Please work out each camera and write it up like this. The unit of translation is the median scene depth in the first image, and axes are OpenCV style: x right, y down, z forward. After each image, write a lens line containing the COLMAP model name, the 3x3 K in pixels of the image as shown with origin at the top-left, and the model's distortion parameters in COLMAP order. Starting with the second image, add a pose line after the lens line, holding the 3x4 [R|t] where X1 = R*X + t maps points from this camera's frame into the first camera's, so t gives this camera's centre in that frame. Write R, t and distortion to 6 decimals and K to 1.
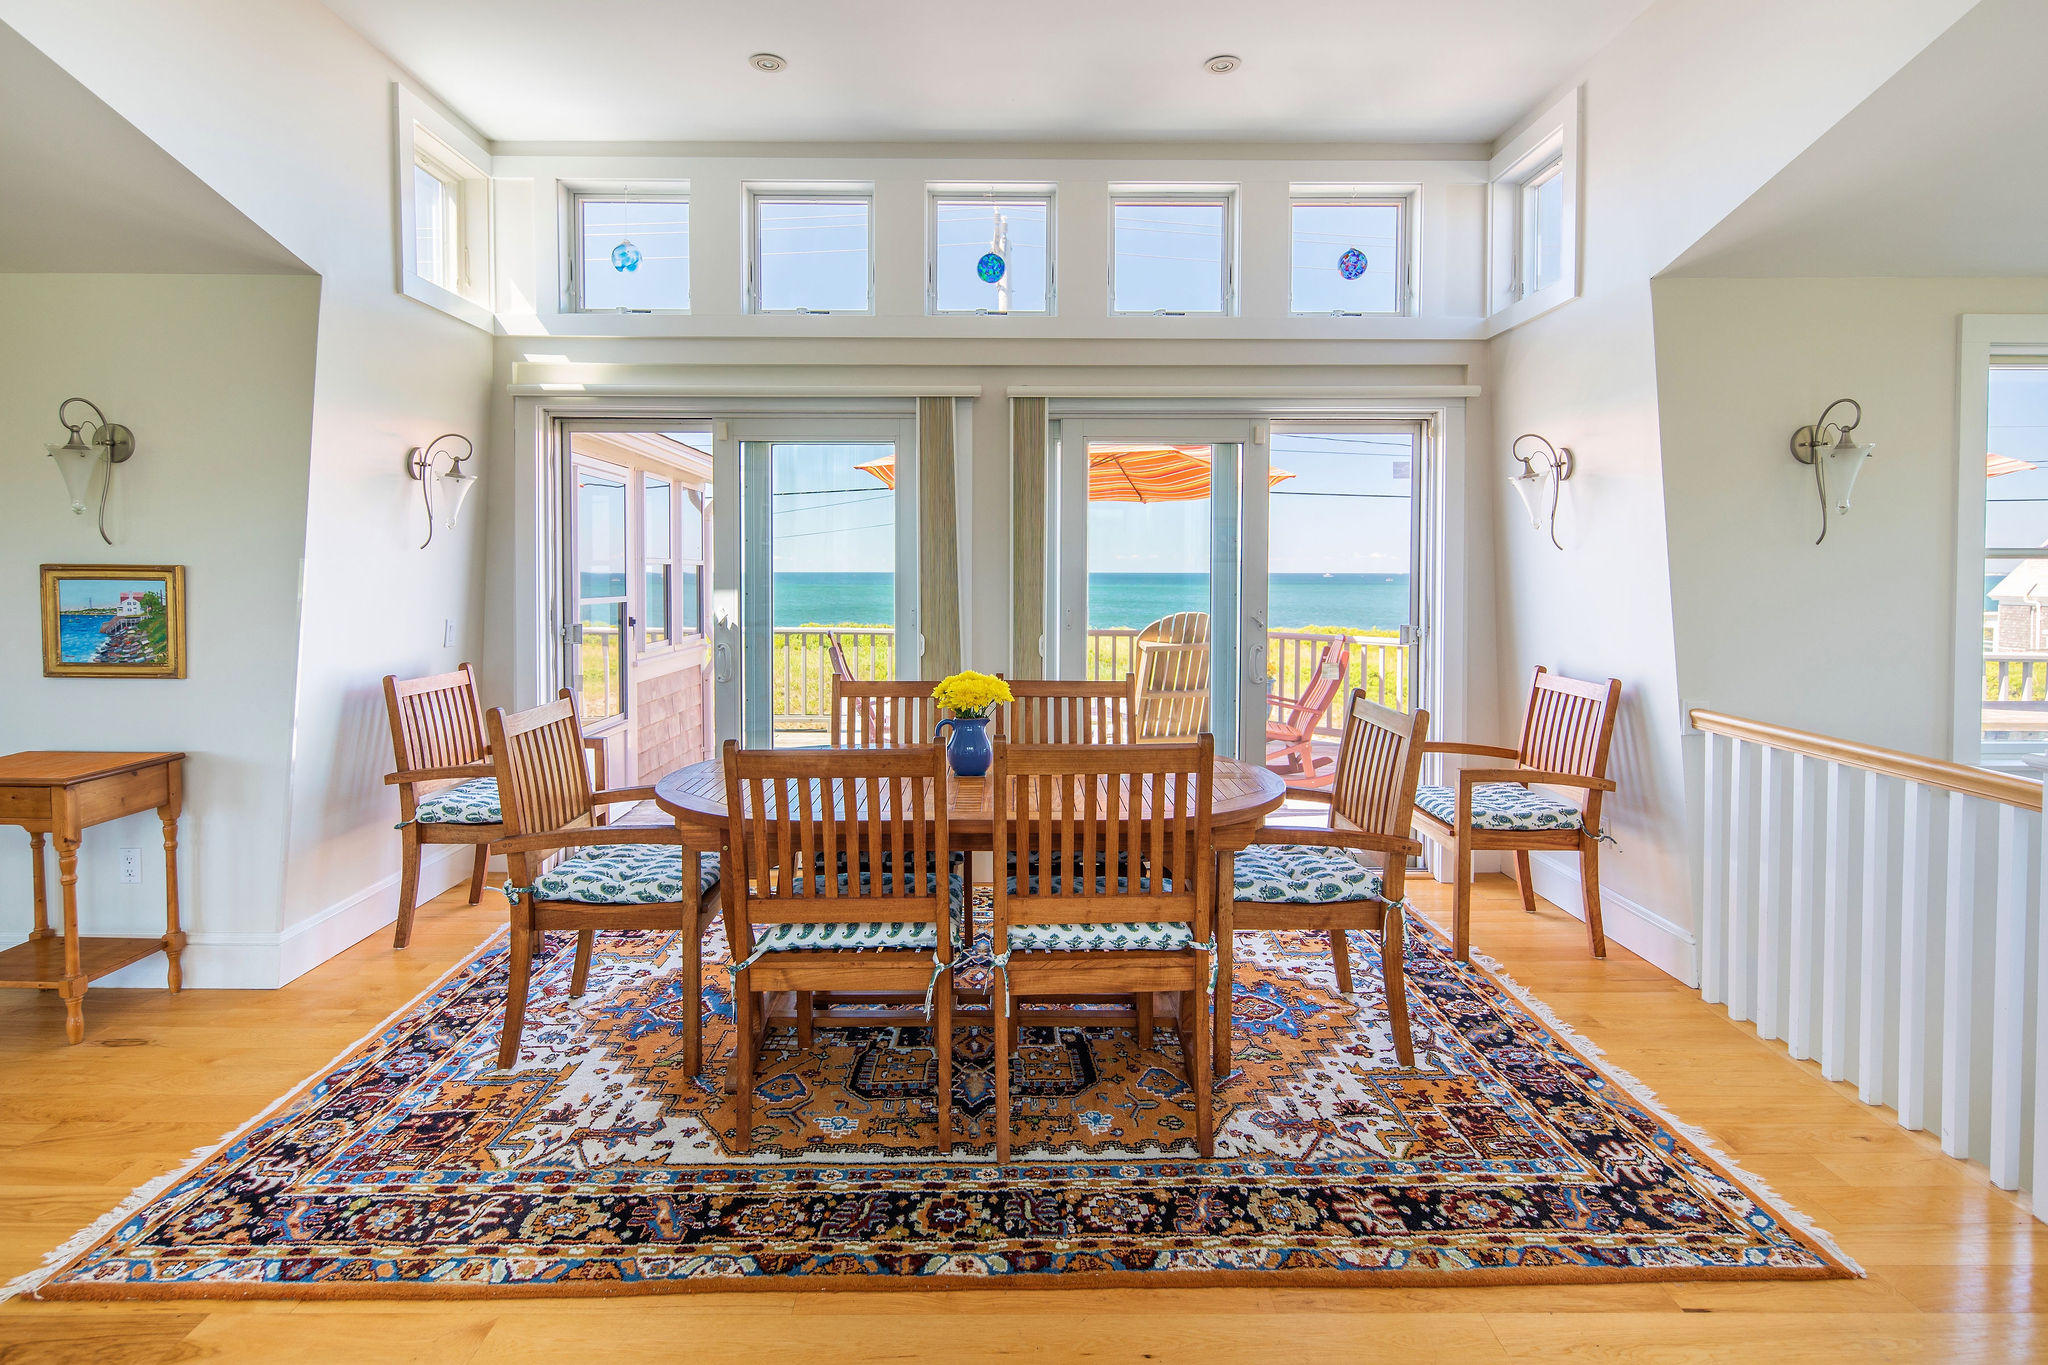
lens RADIAL K [[1013.9, 0, 1020.8], [0, 1013.9, 595.5], [0, 0, 1]] dist [0.009934, -0.000083]
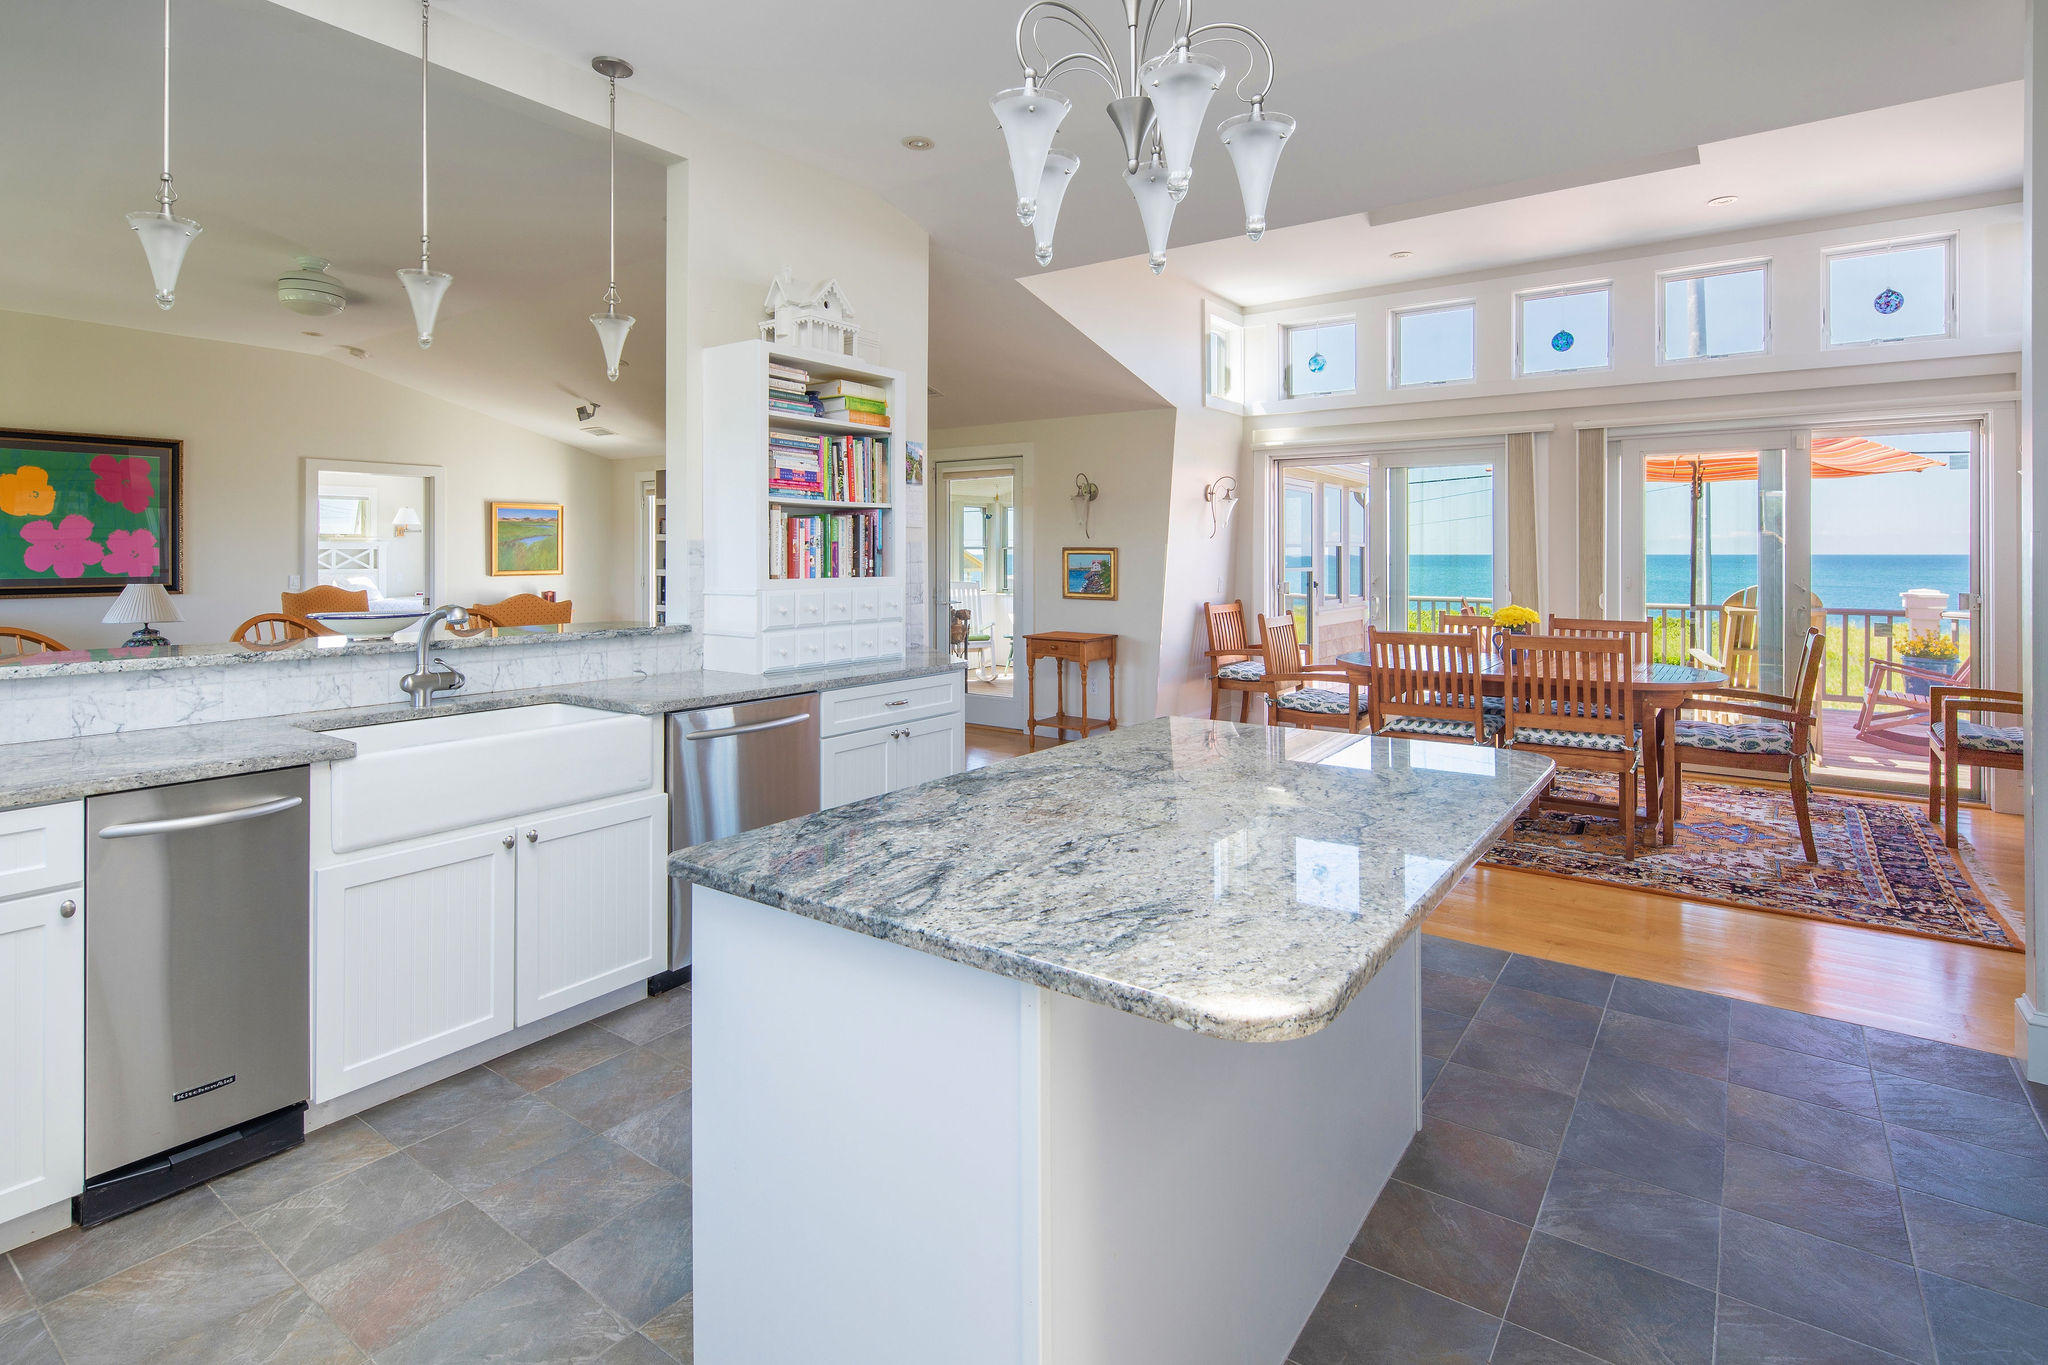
lens RADIAL K [[1030.9, 0, 996.8], [0, 1030.9, 544.8], [0, 0, 1]] dist [0.001169, 0.000464]
pose [[0.795321, -0.006309, -0.606155, 0.233250], [-0.013543, 0.999511, -0.028172, 0.023324], [0.606037, 0.030615, 0.794847, -0.700274]]
